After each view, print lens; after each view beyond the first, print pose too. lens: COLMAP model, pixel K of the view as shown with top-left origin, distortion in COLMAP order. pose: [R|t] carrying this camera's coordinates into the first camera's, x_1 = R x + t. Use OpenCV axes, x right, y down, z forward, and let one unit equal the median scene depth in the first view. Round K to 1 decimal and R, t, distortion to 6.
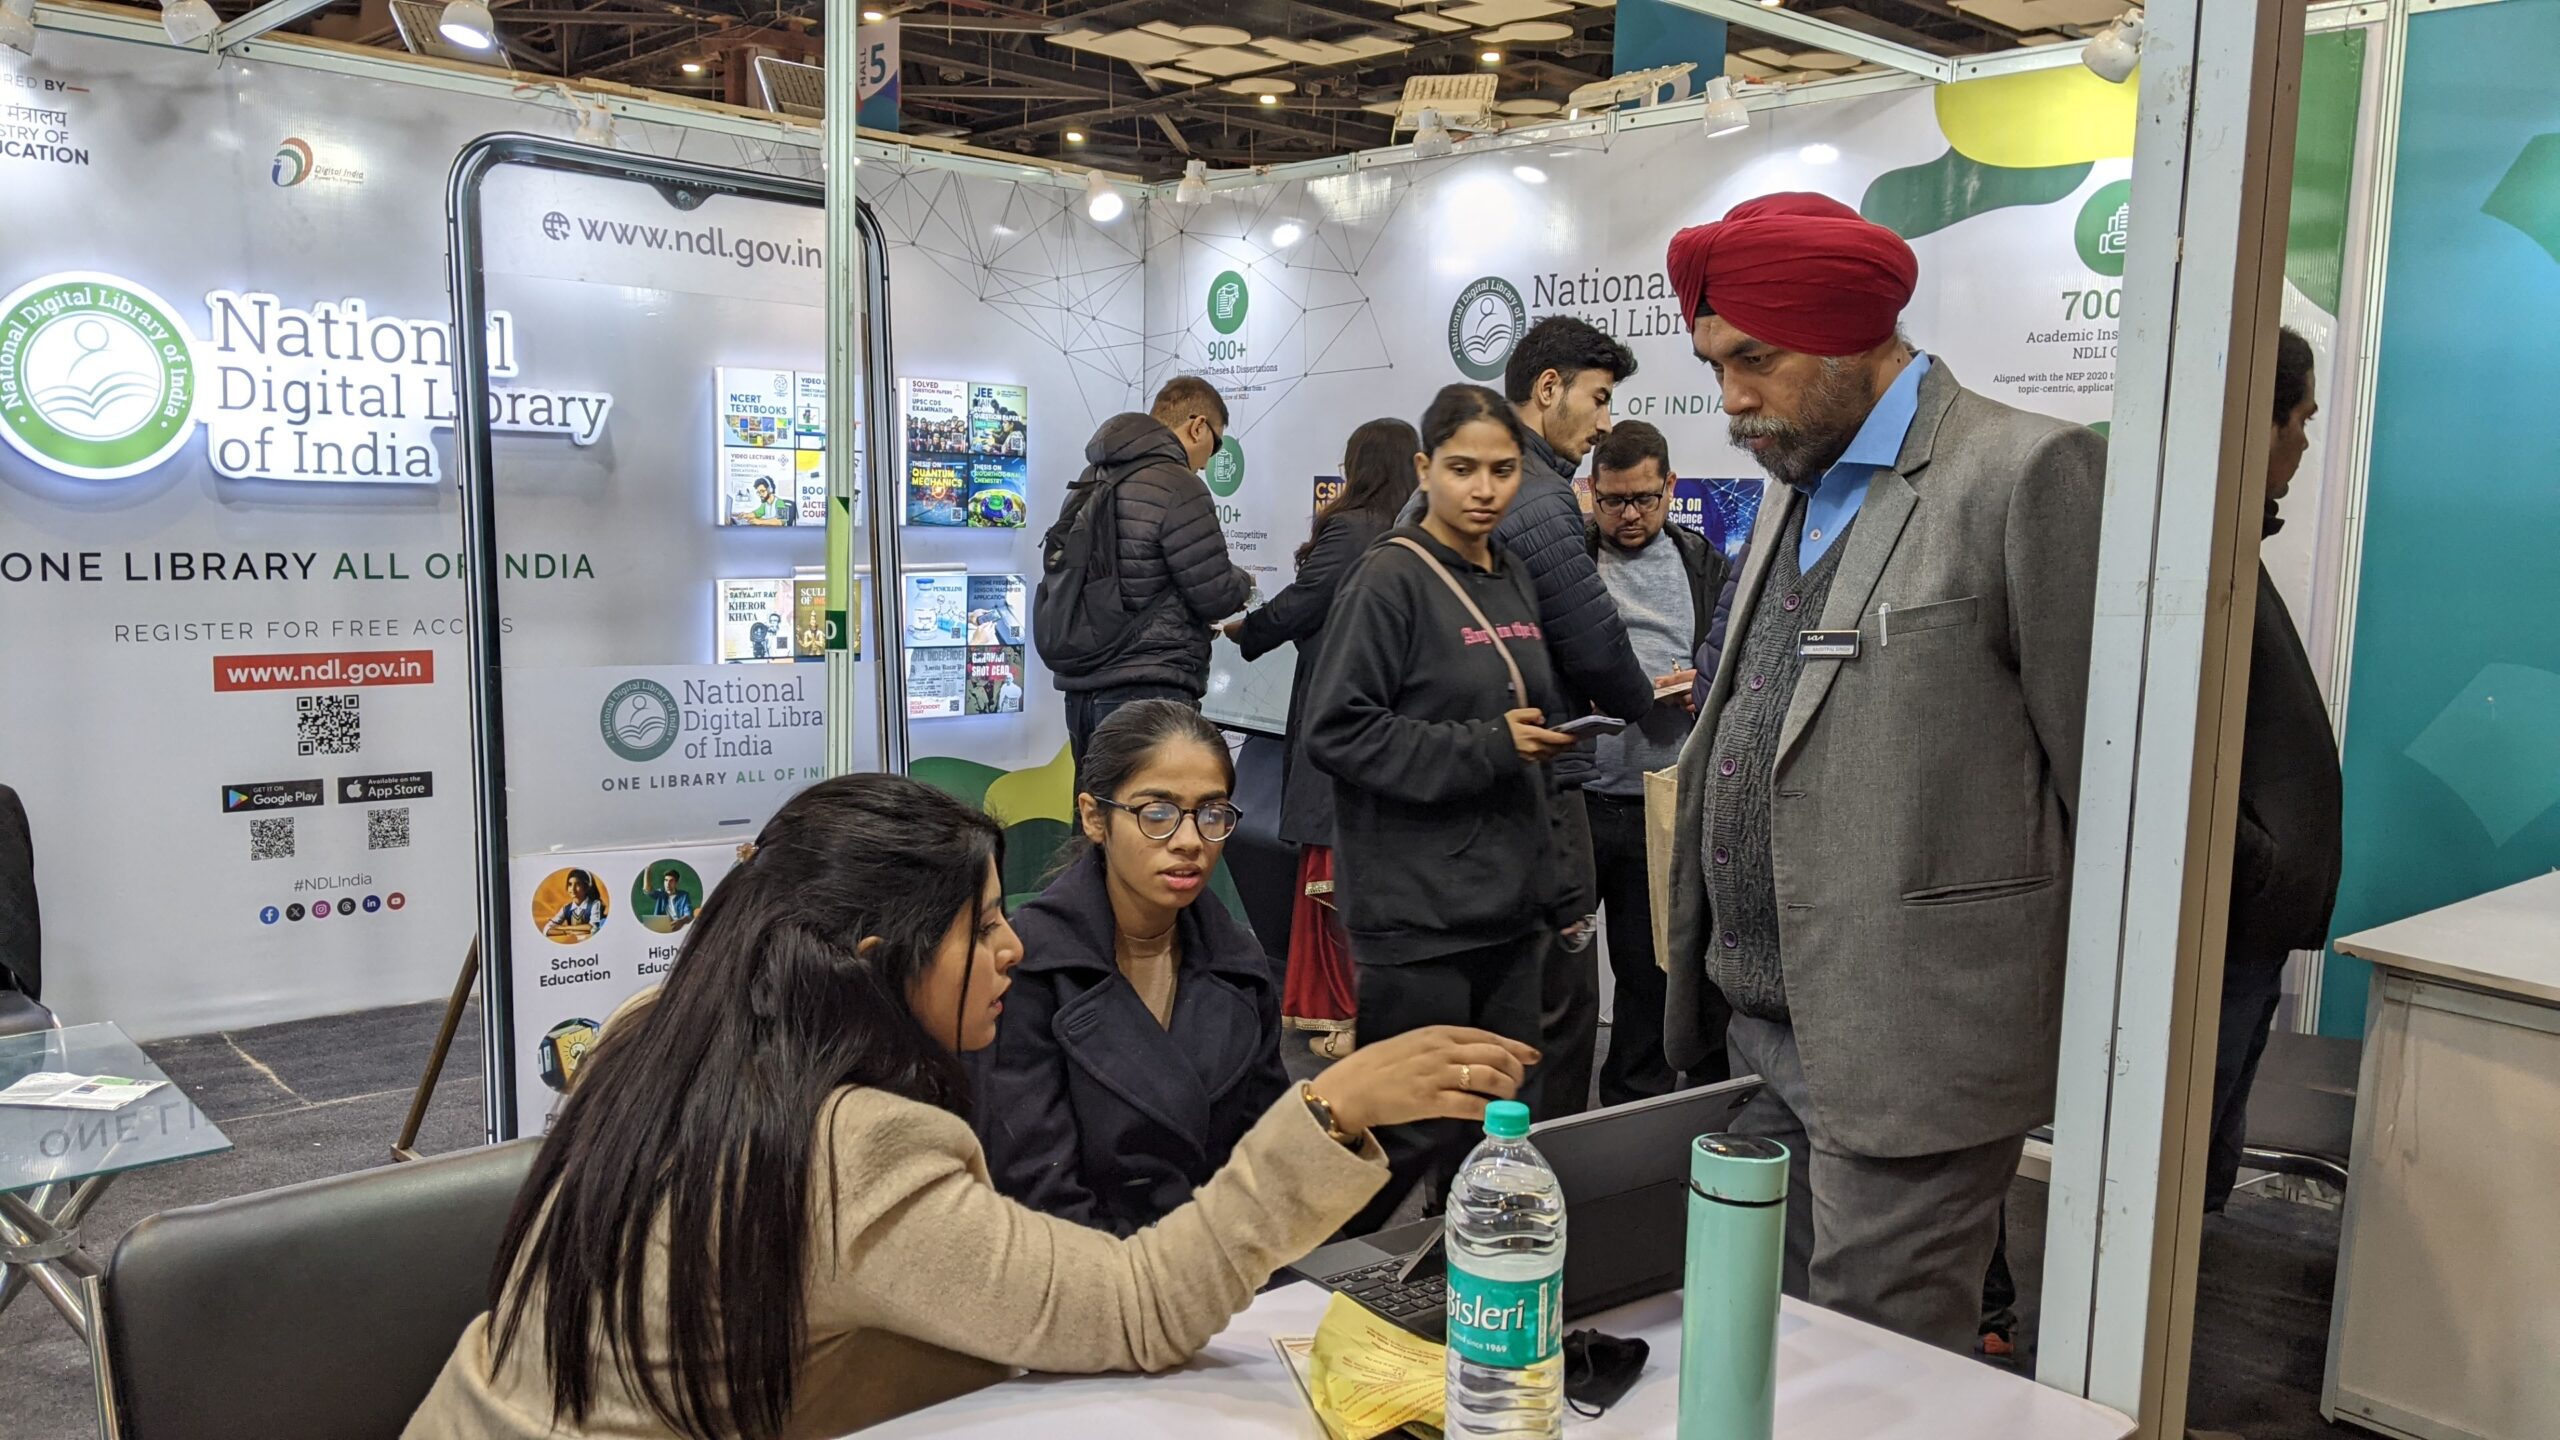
lens RADIAL K [[2038.8, 0, 1271.5], [0, 2038.8, 741.9], [0, 0, 1]] dist [0.079072, -0.141883]
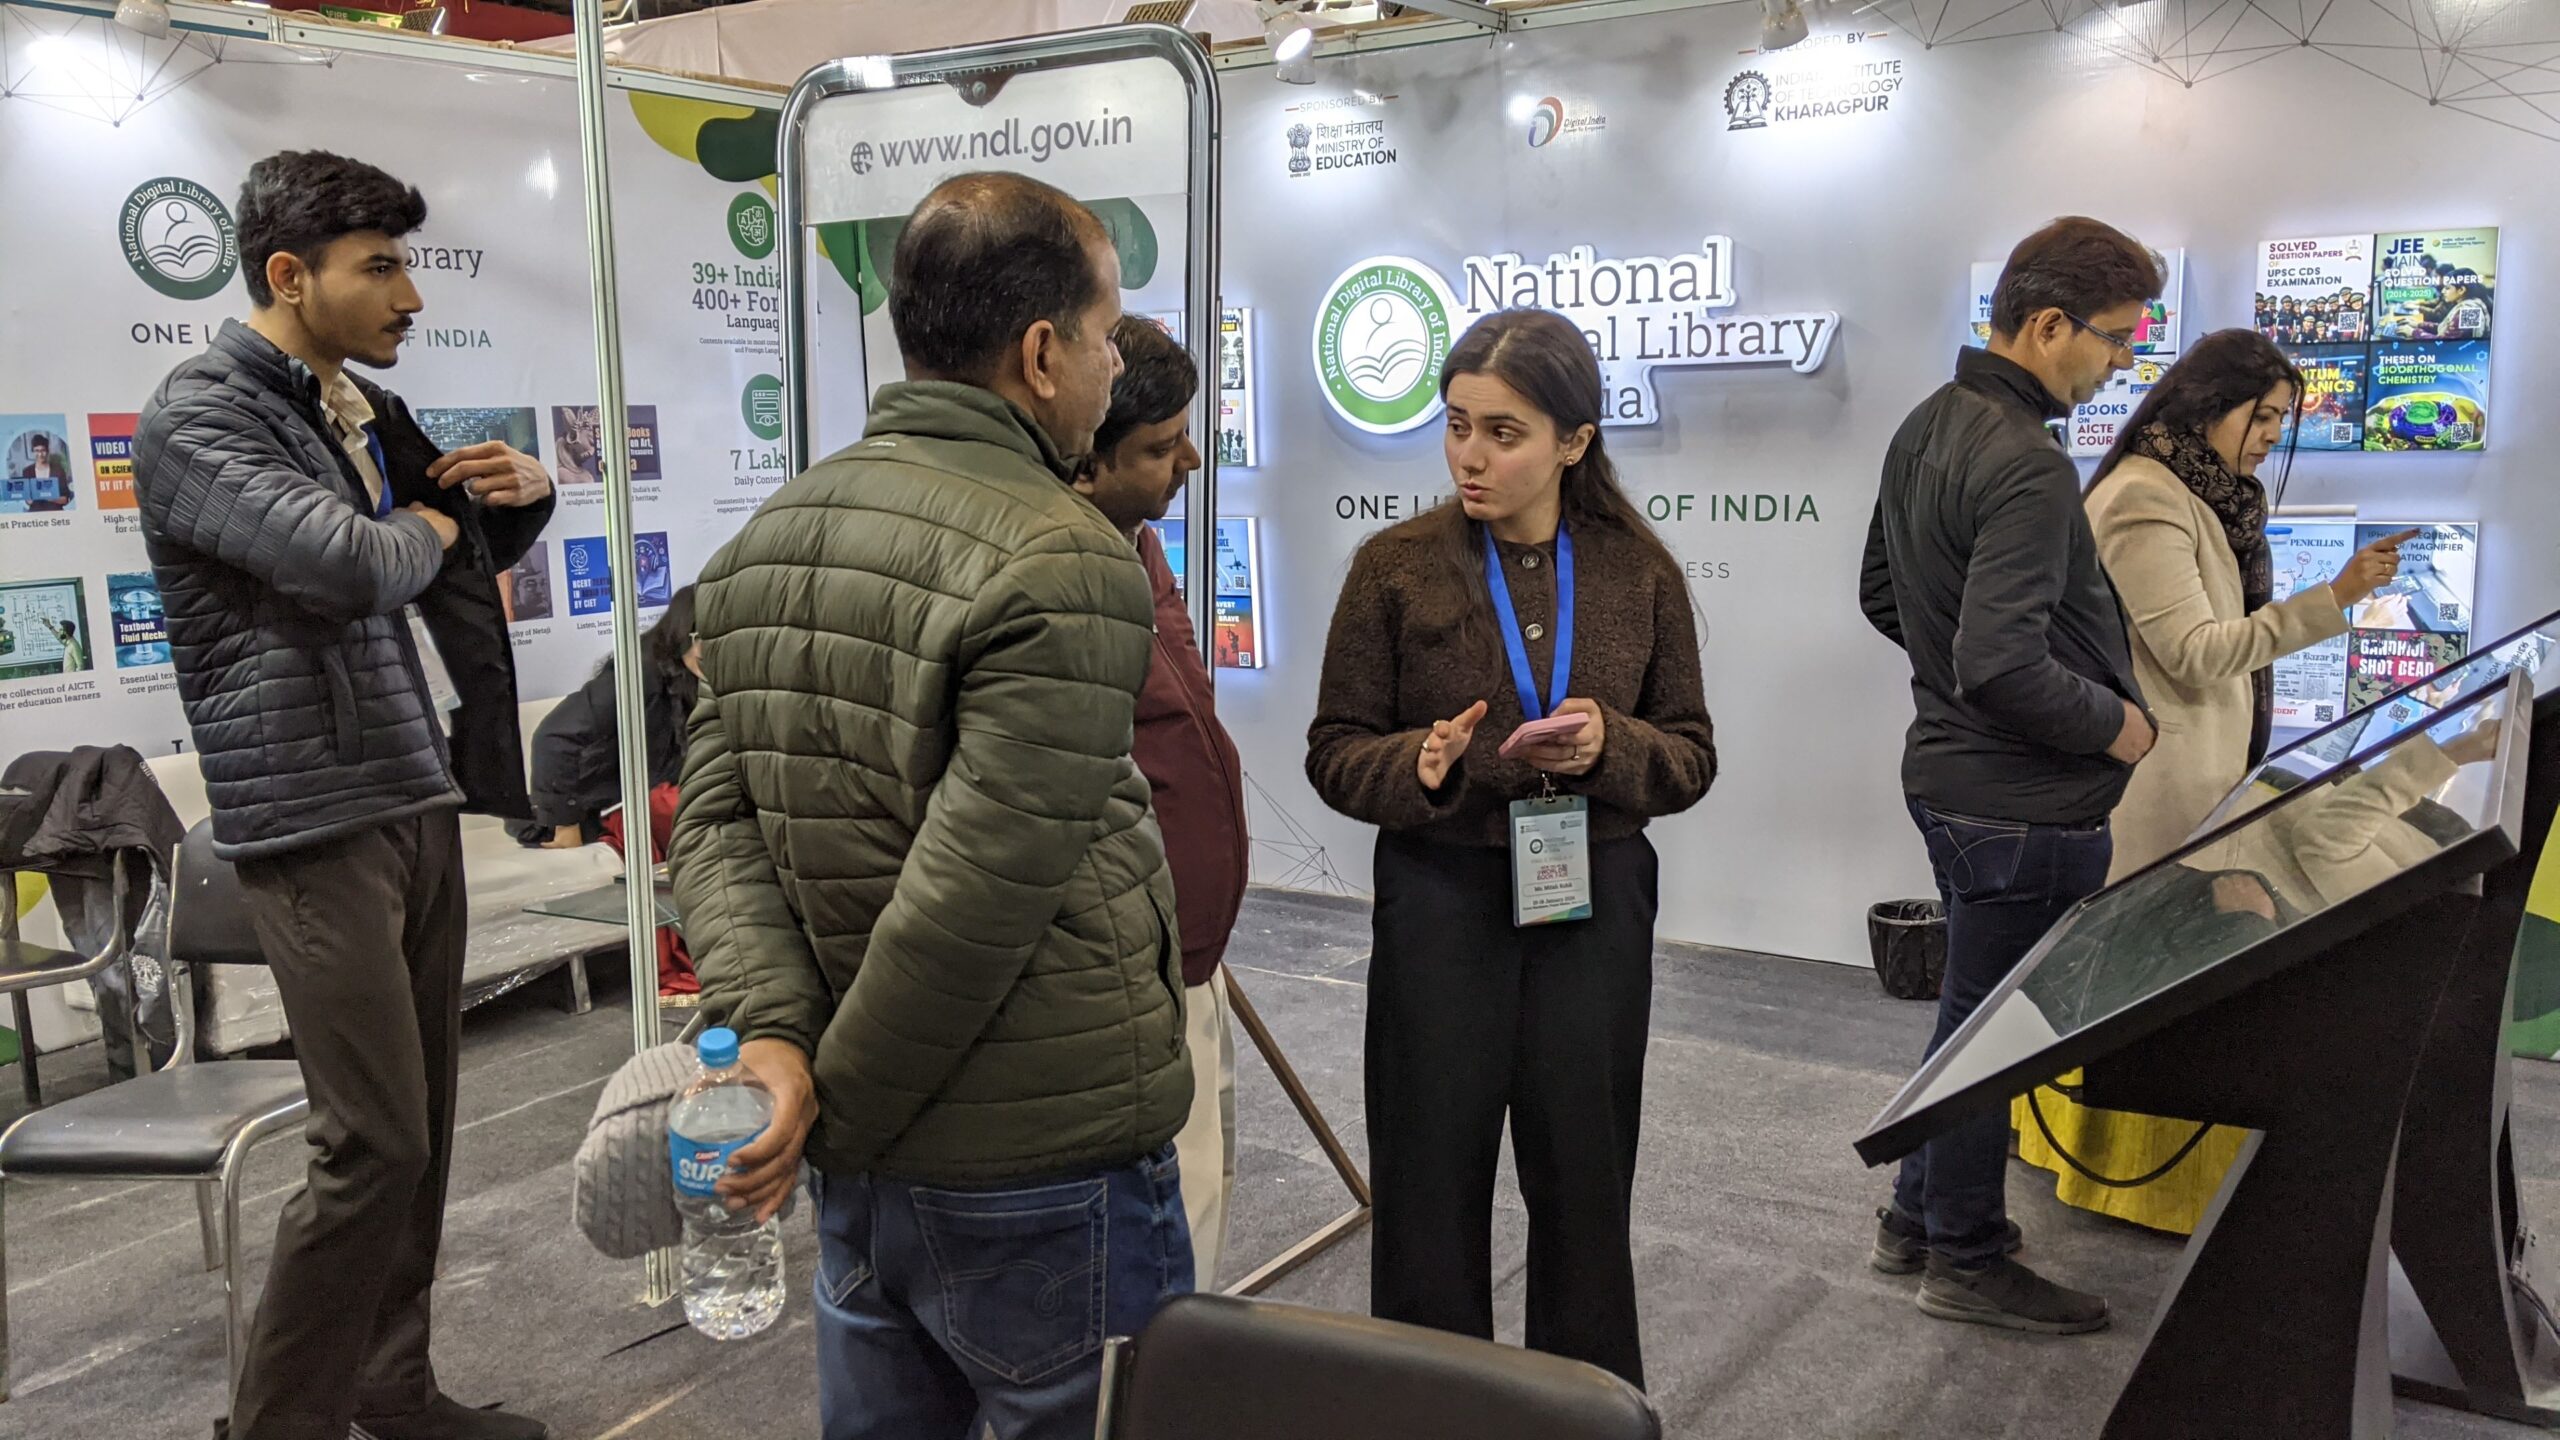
lens RADIAL K [[2038.8, 0, 1286.3], [0, 2038.8, 772.2], [0, 0, 1]] dist [0.079072, -0.141883]
pose [[0.240302, 0.128034, -0.962217, 0.513113], [-0.089315, 0.989975, 0.109422, -0.051463], [0.966580, 0.059646, 0.249328, 0.588985]]
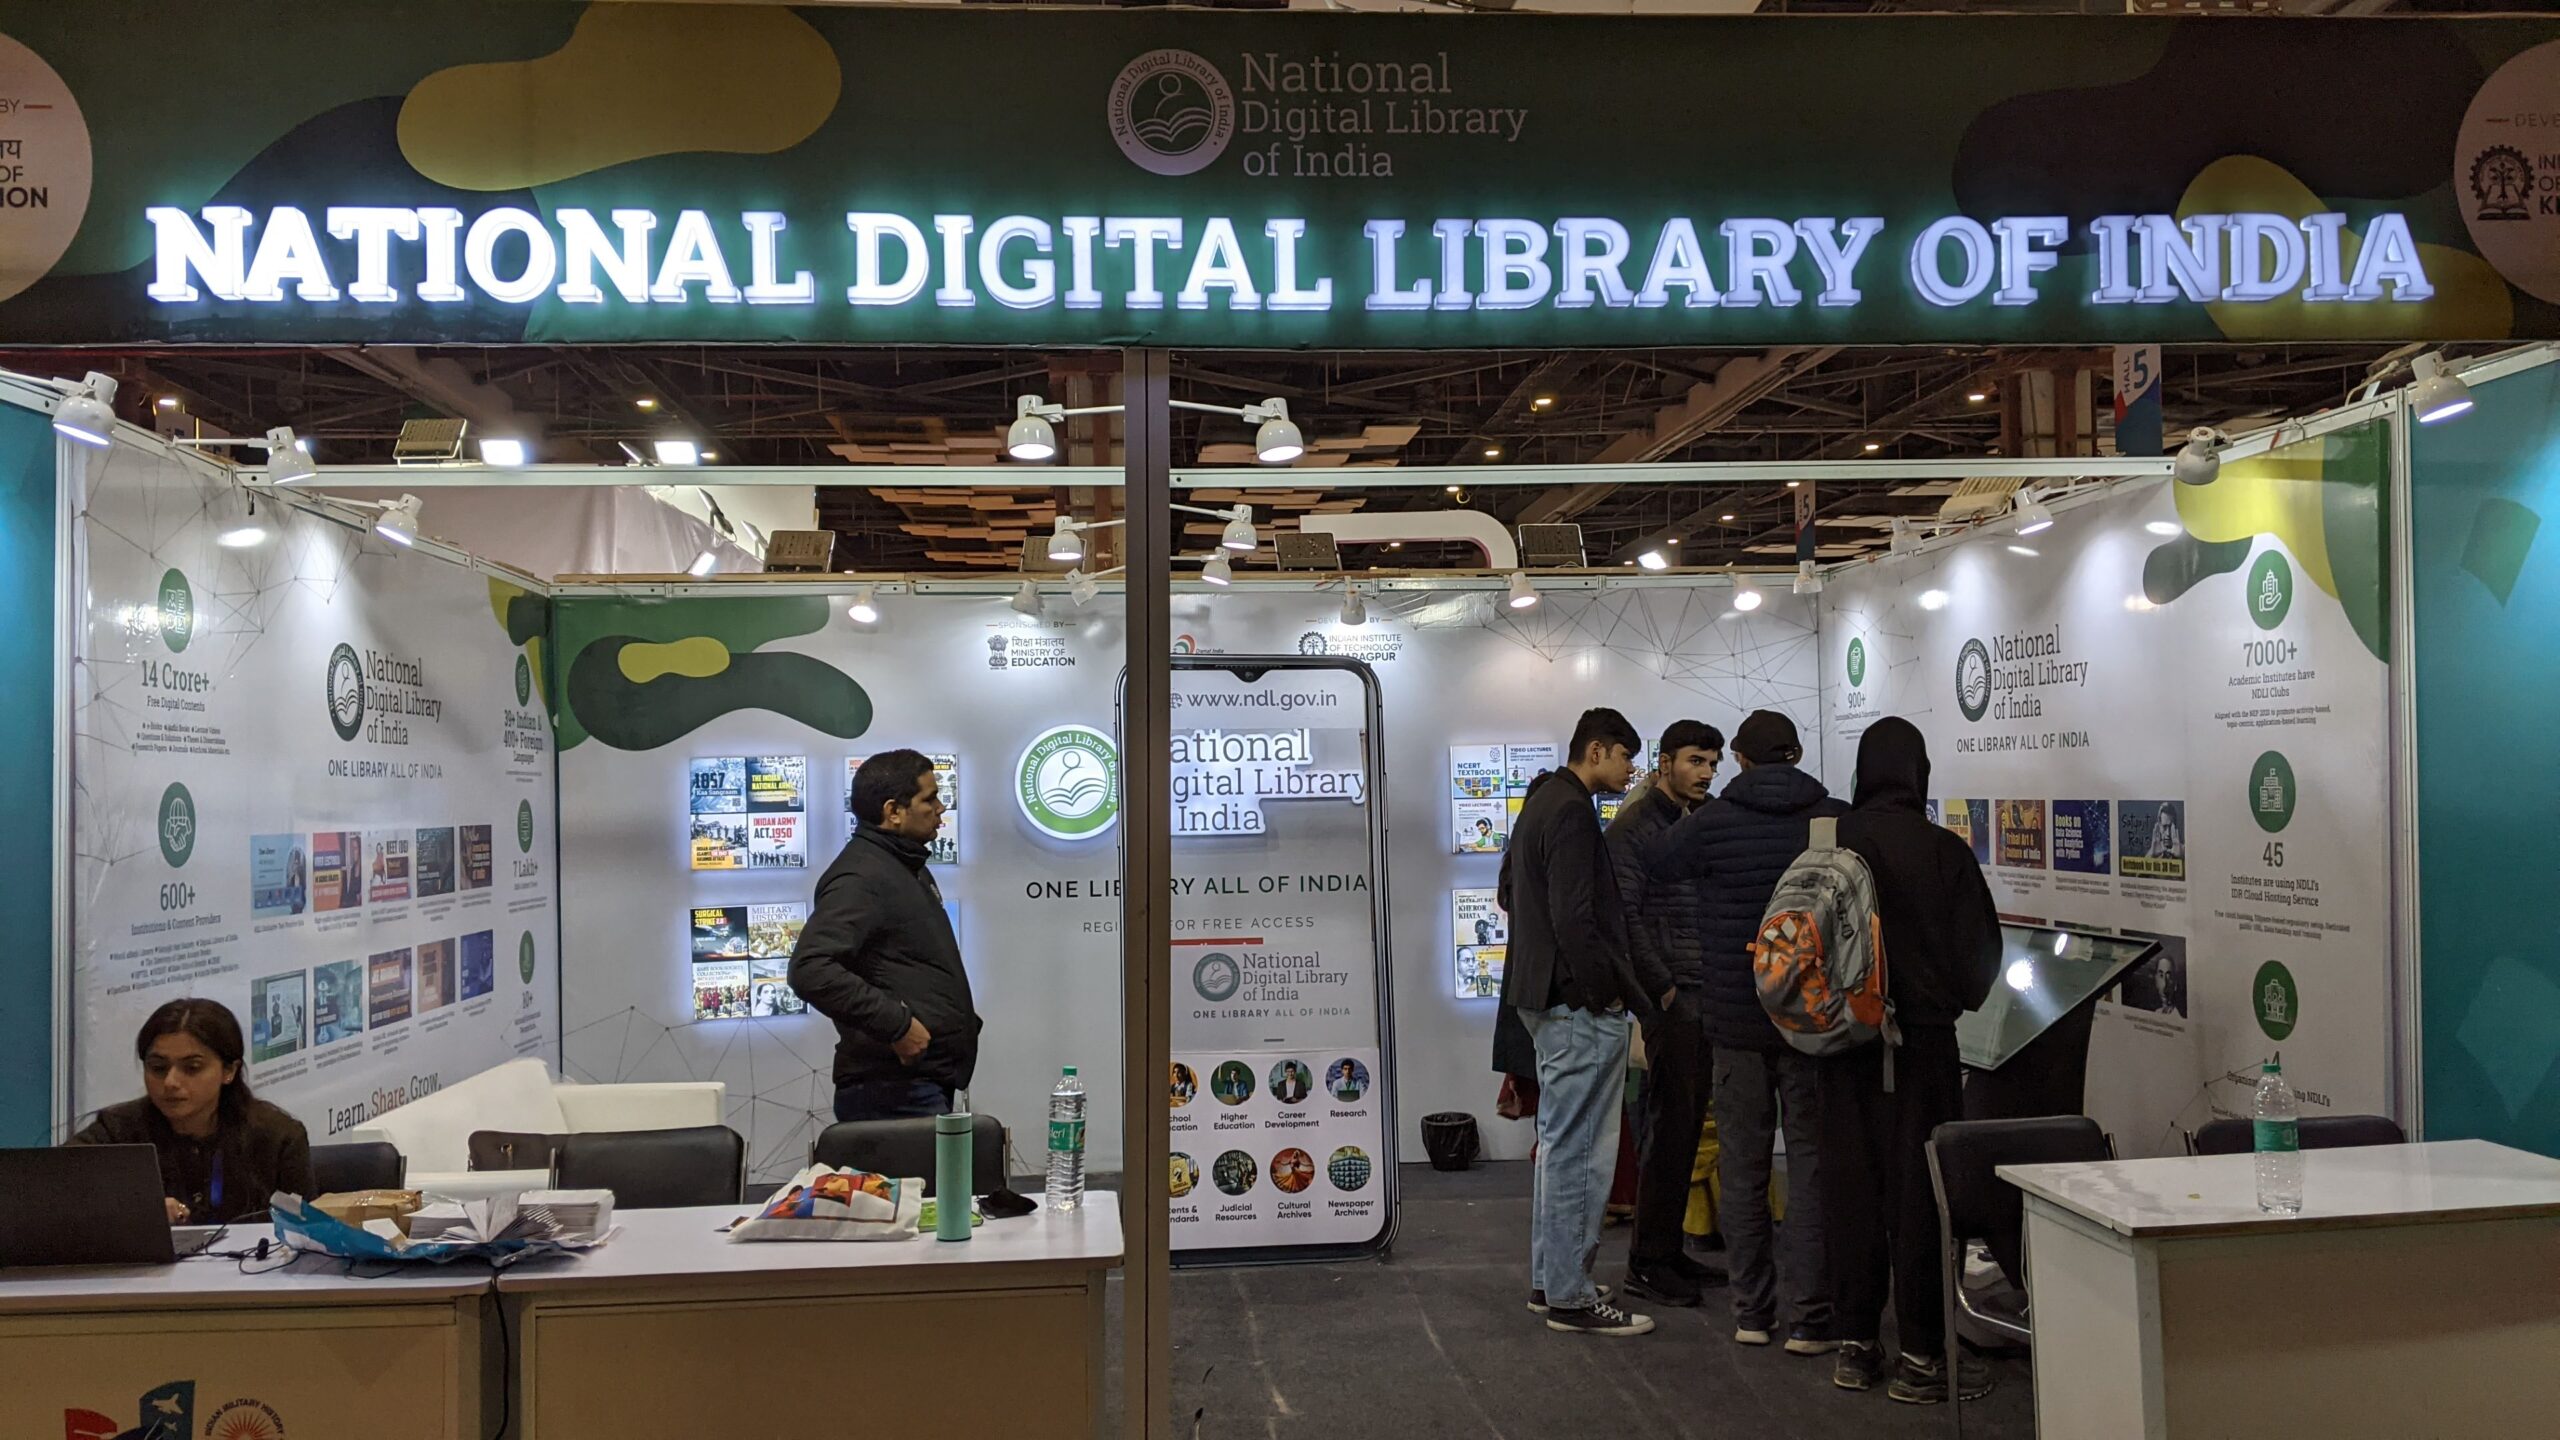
lens RADIAL K [[2038.8, 0, 1255.3], [0, 2038.8, 739.9], [0, 0, 1]] dist [0.079072, -0.141883]
pose [[0.778712, -0.056751, -0.624810, 0.579440], [-0.033732, 0.990673, -0.132022, 0.012173], [0.626475, 0.123883, 0.769534, -0.232804]]
